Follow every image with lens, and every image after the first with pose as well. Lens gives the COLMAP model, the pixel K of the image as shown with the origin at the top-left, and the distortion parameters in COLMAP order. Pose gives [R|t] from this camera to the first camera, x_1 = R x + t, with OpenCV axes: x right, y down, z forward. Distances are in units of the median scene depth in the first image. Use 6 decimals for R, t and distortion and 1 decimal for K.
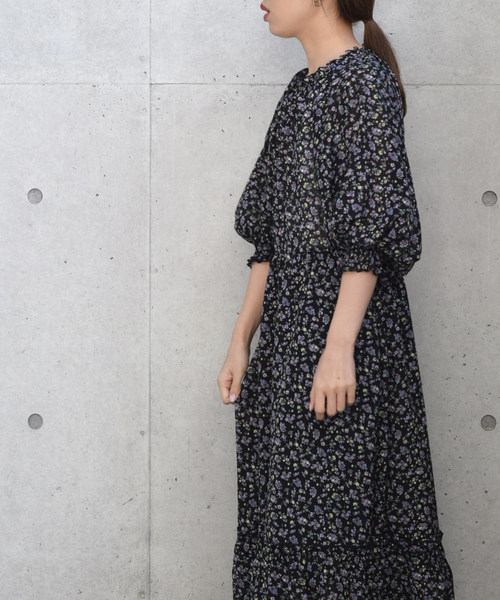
lens RADIAL K [[3834.6, 0, 233.4], [0, 3834.6, 320.5], [0, 0, 1]] dist [0.124797, 0.000000]
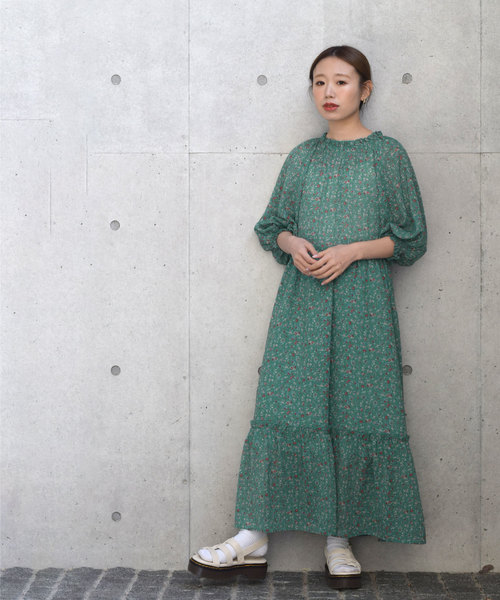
lens RADIAL K [[3834.6, 0, 282.8], [0, 3834.6, 231.1], [0, 0, 1]] dist [0.124797, 0.000000]
pose [[0.999781, -0.003121, 0.020674, -0.015886], [0.003226, 0.999982, -0.005039, -0.022099], [-0.020658, 0.005105, 0.999774, -0.554187]]
